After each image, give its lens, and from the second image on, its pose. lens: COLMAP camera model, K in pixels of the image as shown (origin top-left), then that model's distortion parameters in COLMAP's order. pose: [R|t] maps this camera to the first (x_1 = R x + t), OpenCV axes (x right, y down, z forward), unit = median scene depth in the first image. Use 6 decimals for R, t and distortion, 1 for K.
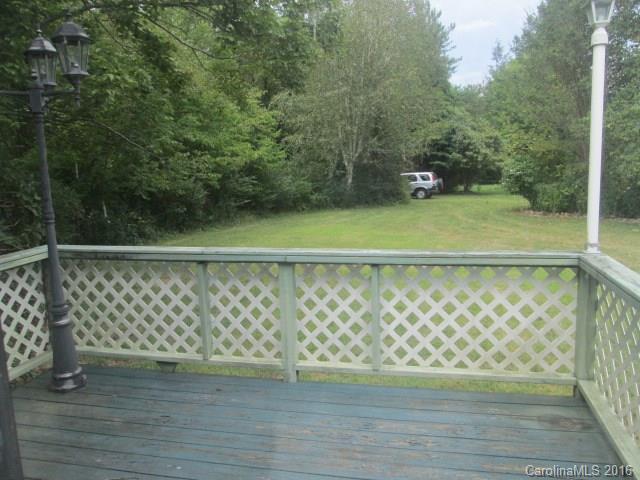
lens RADIAL K [[532.5, 0, 306.1], [0, 532.5, 238.0], [0, 0, 1]] dist [-0.036057, 0.000321]
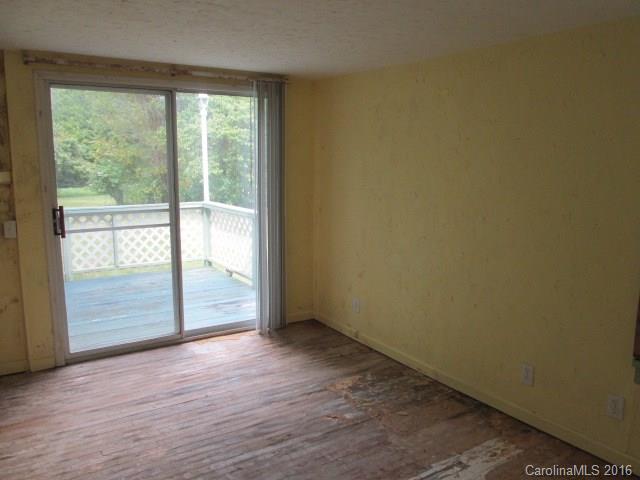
lens RADIAL K [[542.8, 0, 320.0], [0, 542.8, 240.0], [0, 0, 1]] dist [-0.067318, 0.065158]
pose [[0.696575, -0.078067, 0.713224, -0.658863], [0.083466, 0.996131, 0.027515, 0.135413], [-0.712612, 0.040364, 0.700396, -0.817086]]
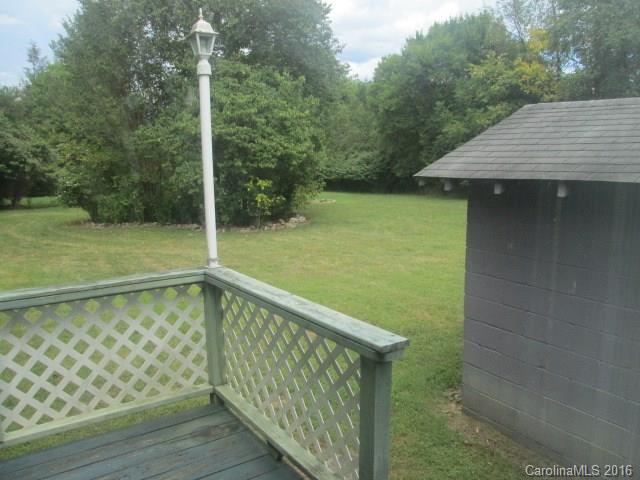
lens RADIAL K [[542.8, 0, 320.0], [0, 542.8, 240.0], [0, 0, 1]] dist [-0.067318, 0.065158]
pose [[0.680858, -0.085021, 0.727464, -0.084863], [0.096753, 0.994976, 0.025731, -0.026930], [-0.725997, 0.052865, 0.685663, 0.063760]]
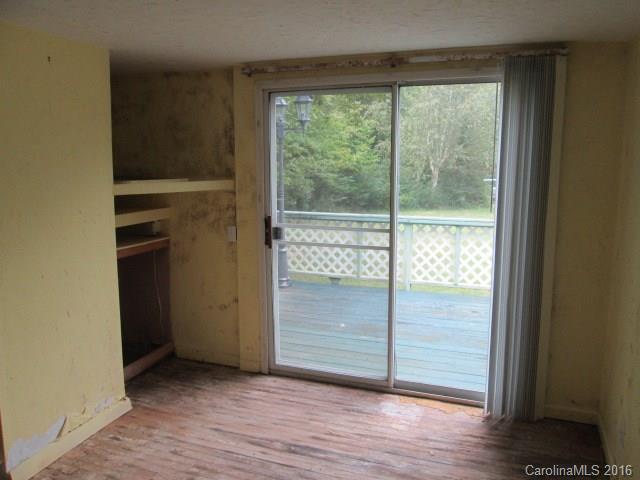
lens RADIAL K [[527.4, 0, 299.8], [0, 527.4, 240.5], [0, 0, 1]] dist [-0.050359, -0.002721]
pose [[0.985997, 0.051775, -0.158523, -0.100531], [-0.051330, 0.998658, 0.006903, 0.097176], [0.158668, 0.001331, 0.987331, -0.731102]]
